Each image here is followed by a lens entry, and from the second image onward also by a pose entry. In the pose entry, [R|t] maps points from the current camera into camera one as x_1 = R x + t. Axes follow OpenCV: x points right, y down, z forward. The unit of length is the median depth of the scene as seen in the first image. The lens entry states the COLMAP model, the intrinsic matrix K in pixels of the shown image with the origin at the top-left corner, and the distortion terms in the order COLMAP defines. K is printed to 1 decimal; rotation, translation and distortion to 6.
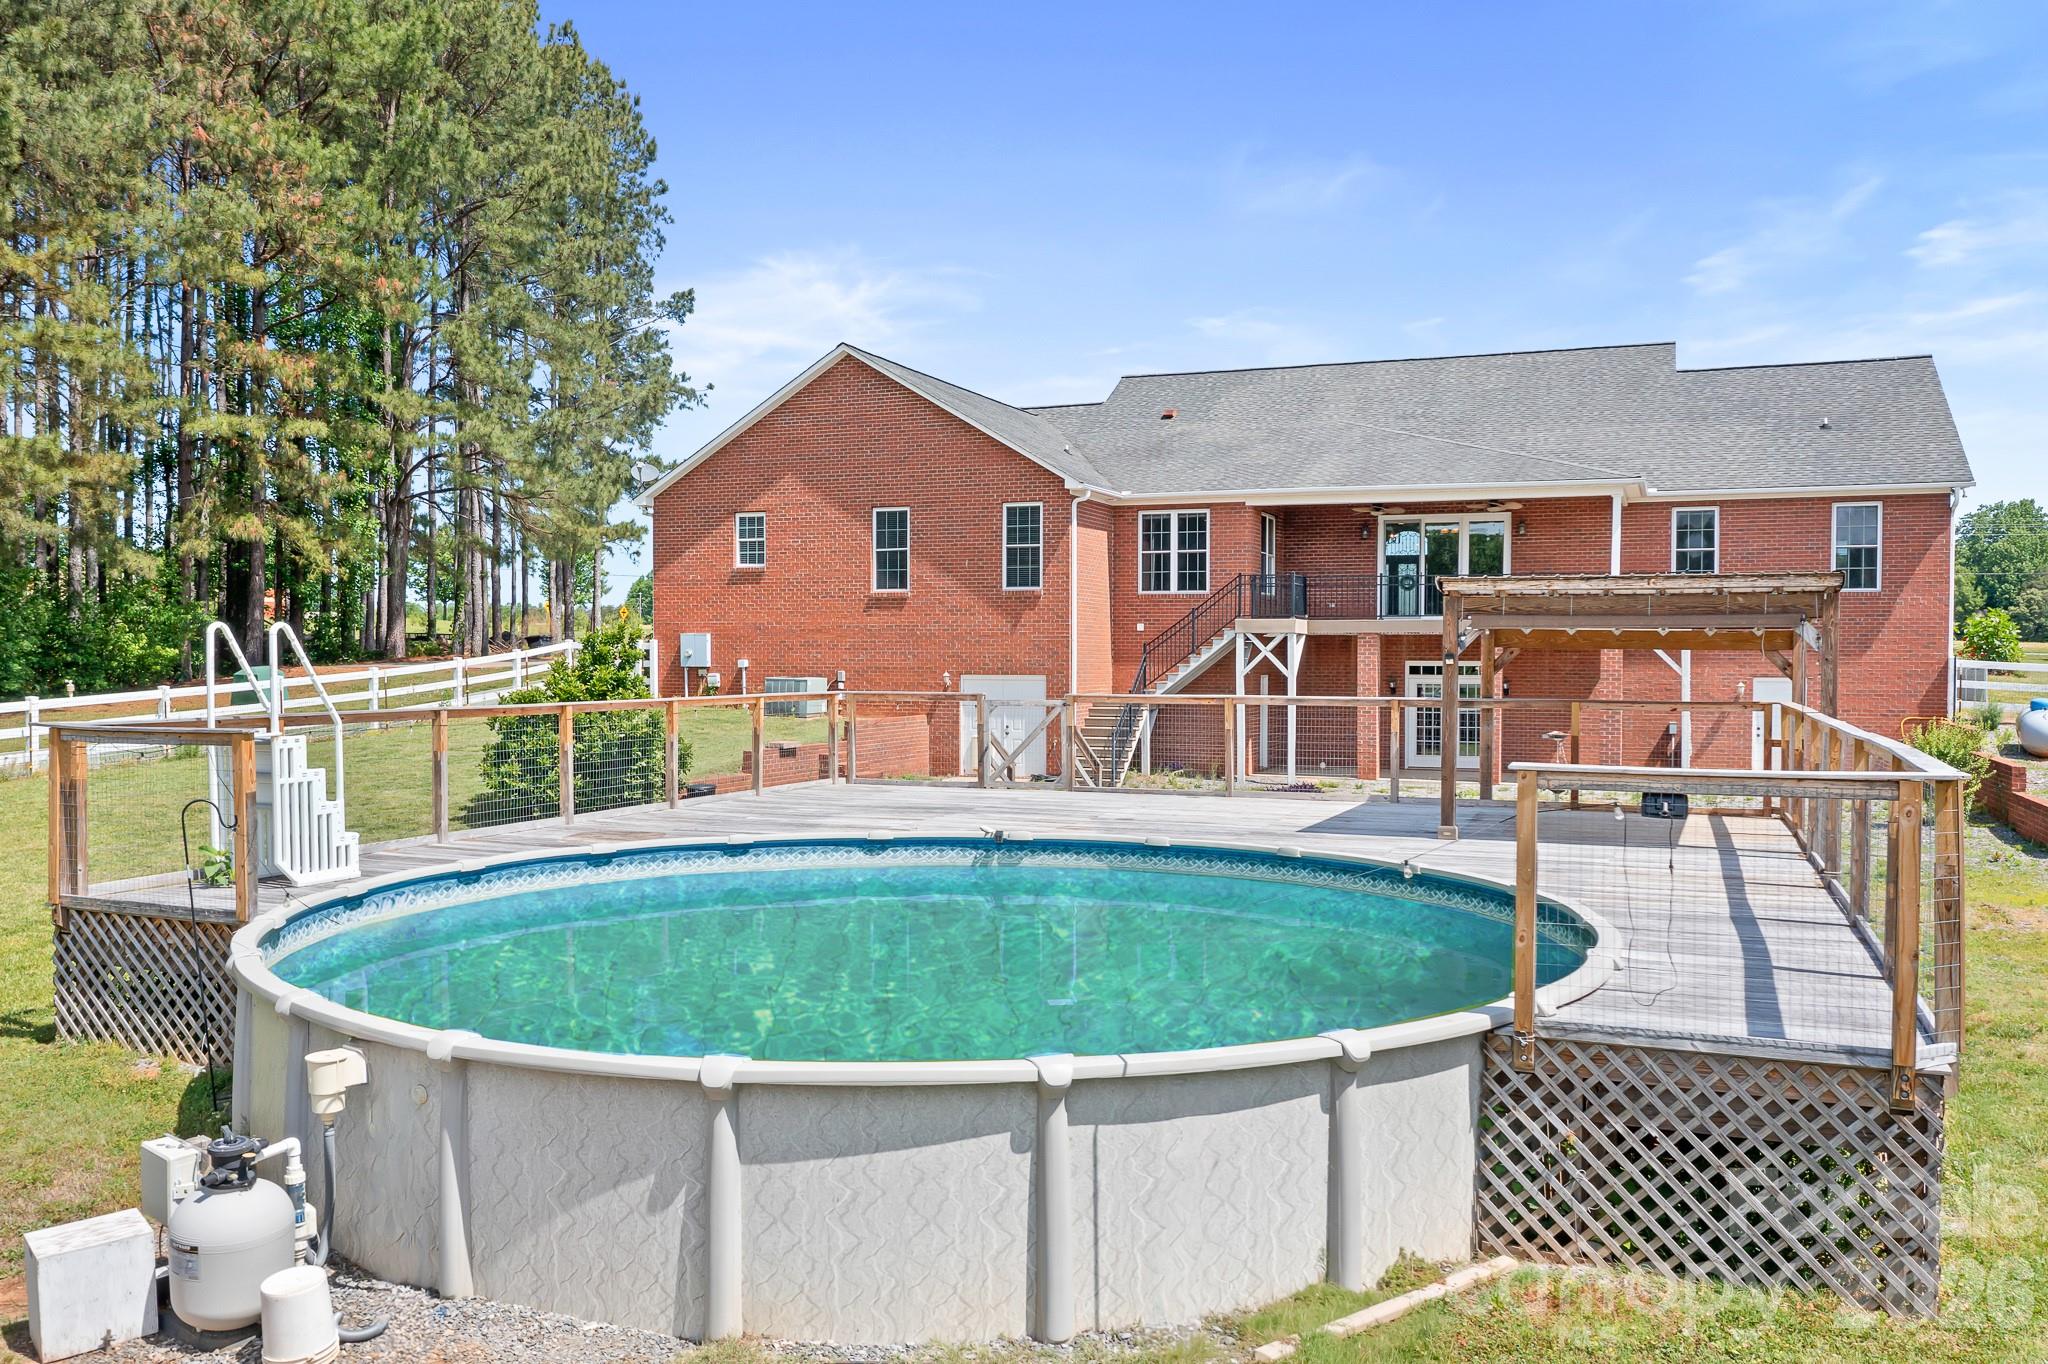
lens RADIAL K [[1568.4, 0, 1030.8], [0, 1568.4, 745.3], [0, 0, 1]] dist [-0.009064, 0.000897]
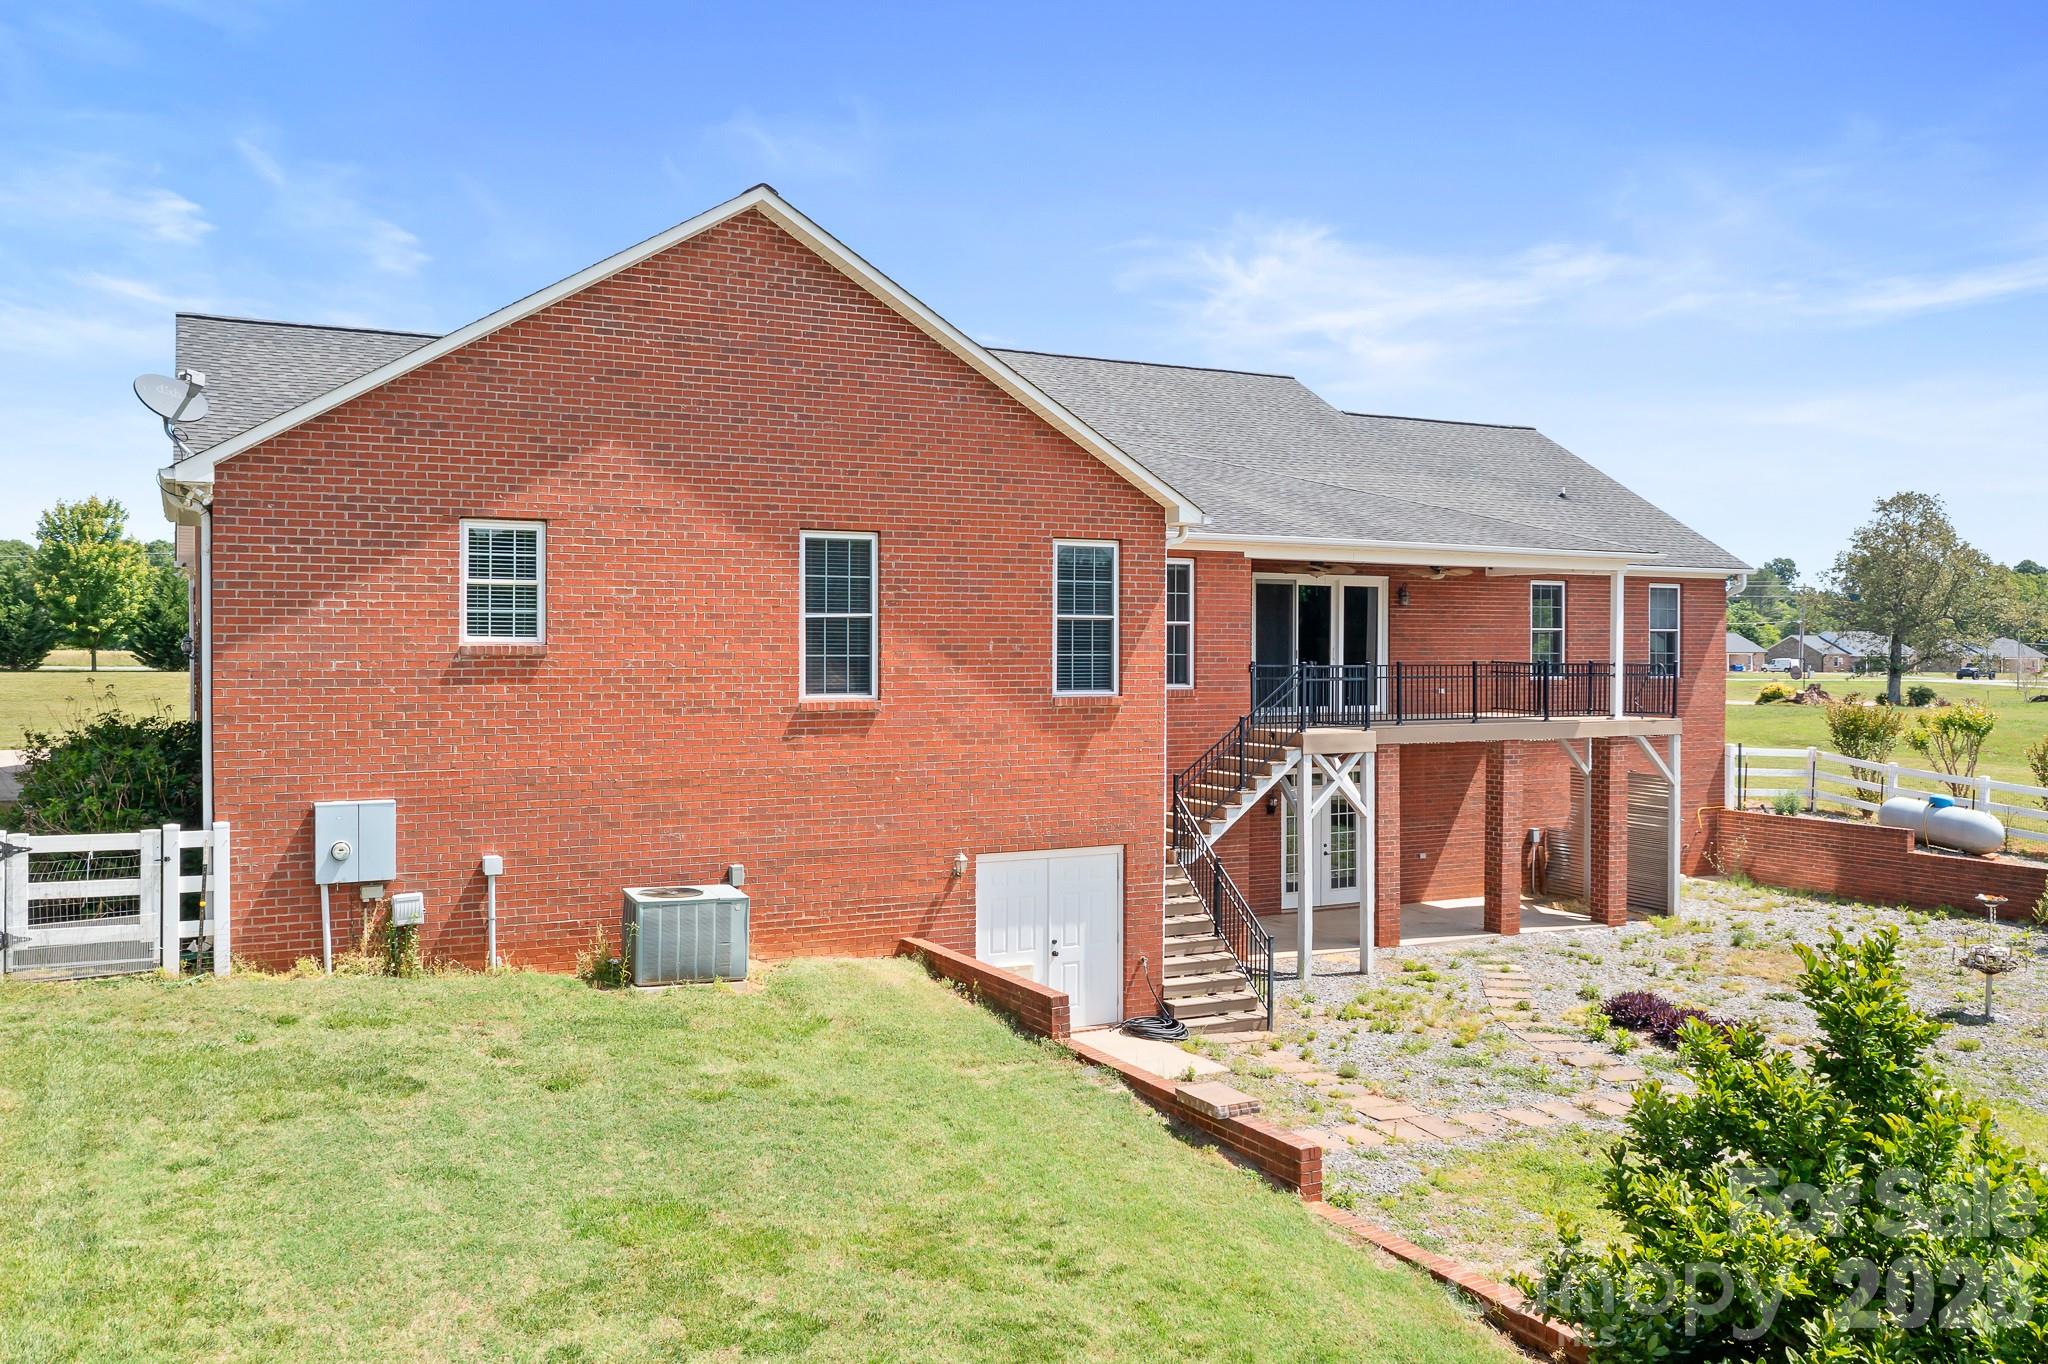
lens RADIAL K [[1633.5, 0, 1006.8], [0, 1633.5, 692.2], [0, 0, 1]] dist [-0.006343, 0.007406]
pose [[0.659105, -0.022454, 0.751715, -0.440148], [0.047077, 0.998826, -0.011442, -0.090691], [-0.750576, 0.042930, 0.659389, 0.609447]]
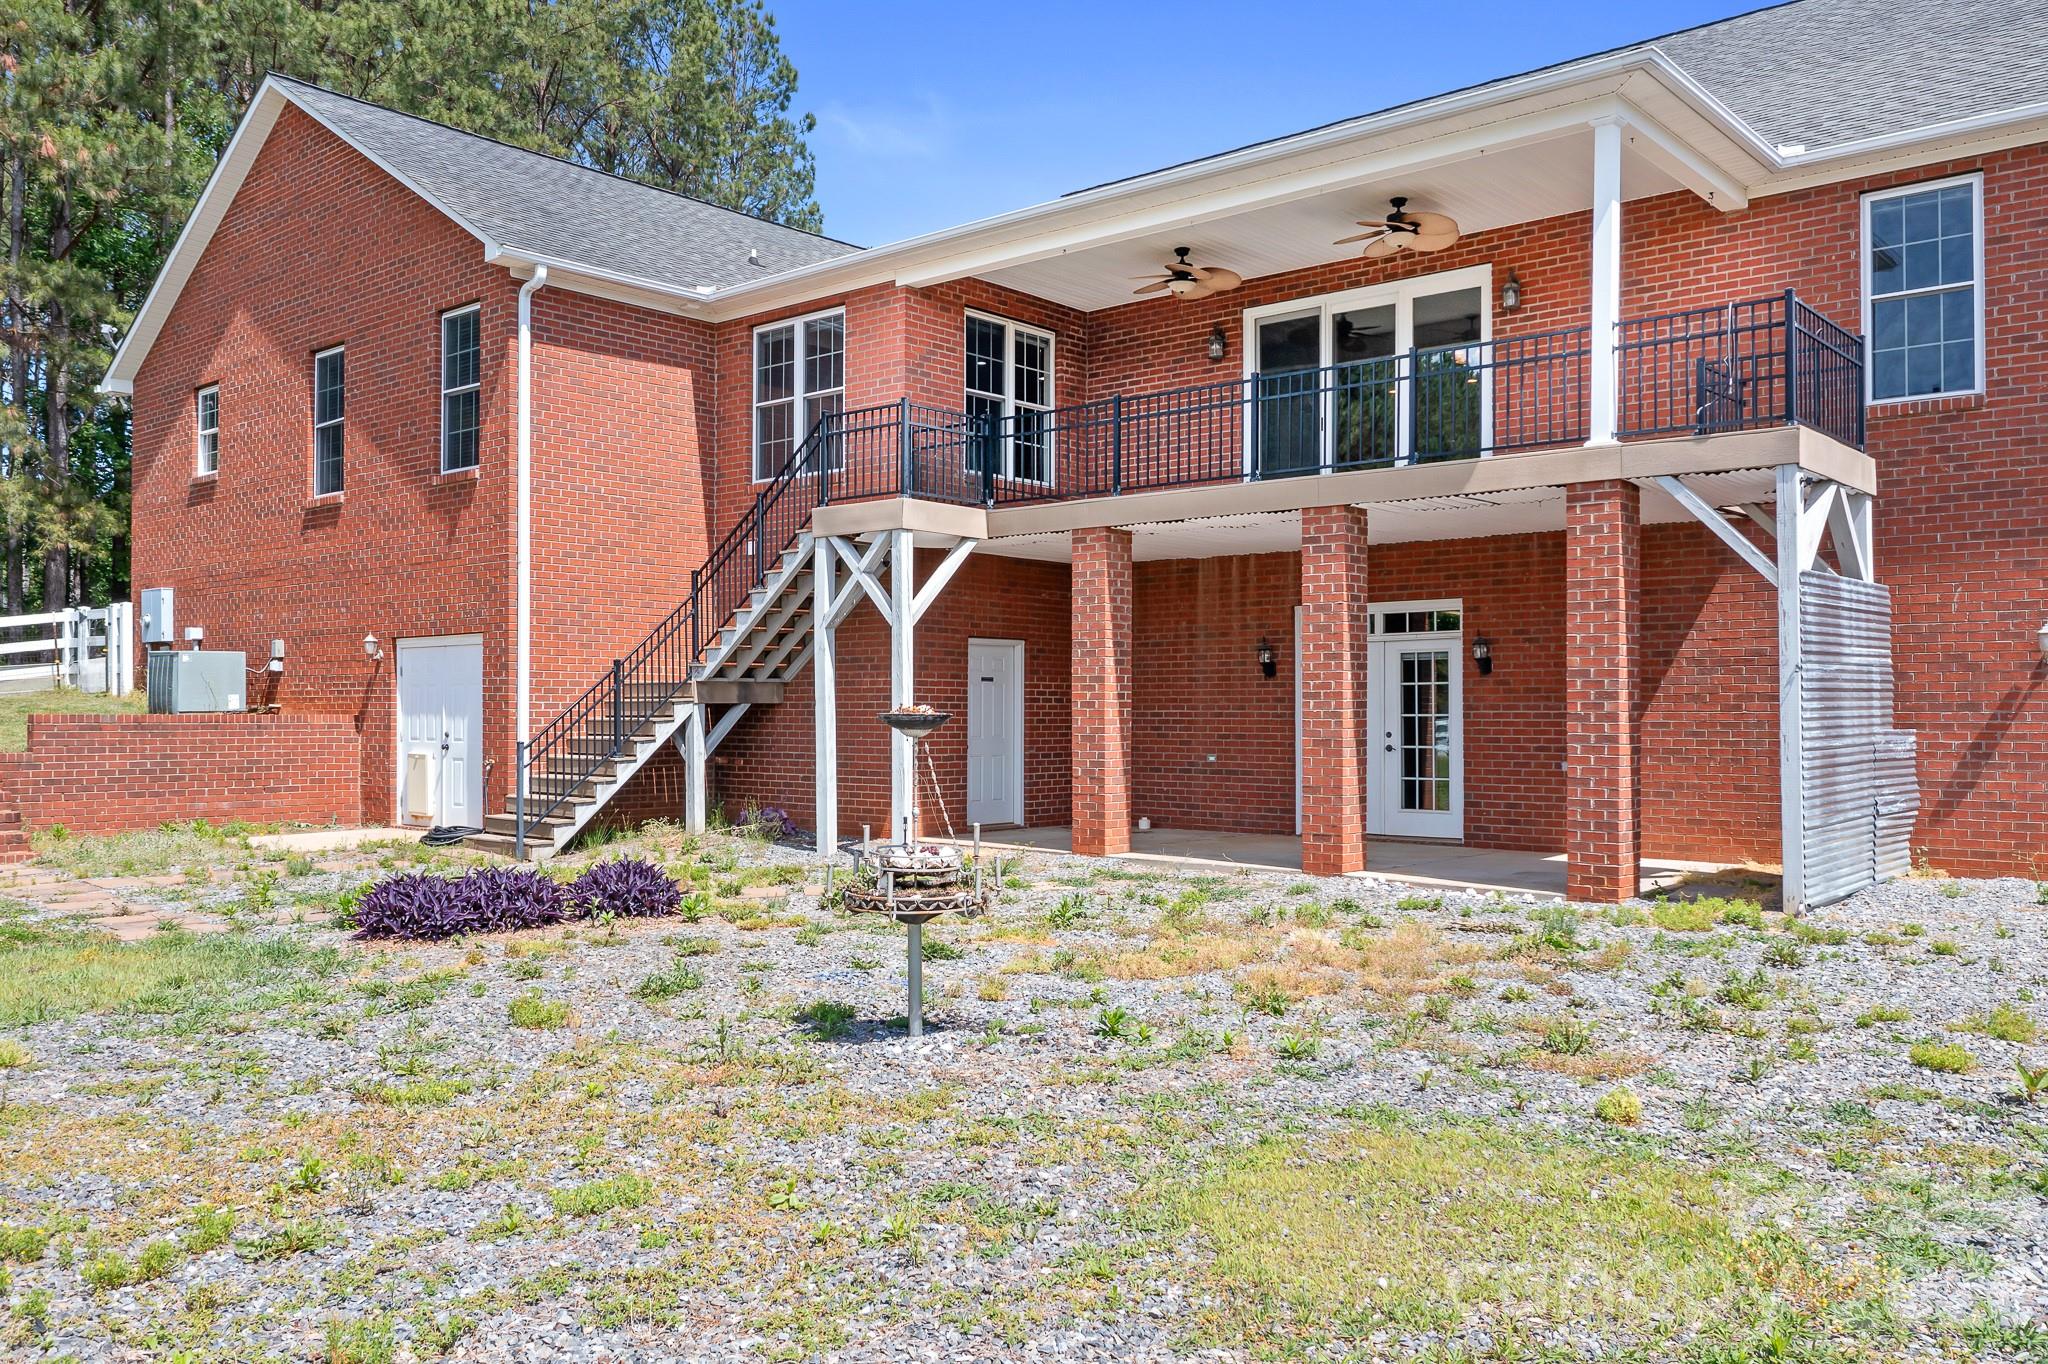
lens RADIAL K [[1622.1, 0, 1049.8], [0, 1622.1, 685.0], [0, 0, 1]] dist [0.008997, 0.003205]
pose [[0.945014, -0.005788, -0.326979, 0.340207], [-0.020991, 0.996708, -0.078310, 0.009363], [0.326356, 0.080868, 0.941781, 0.535910]]
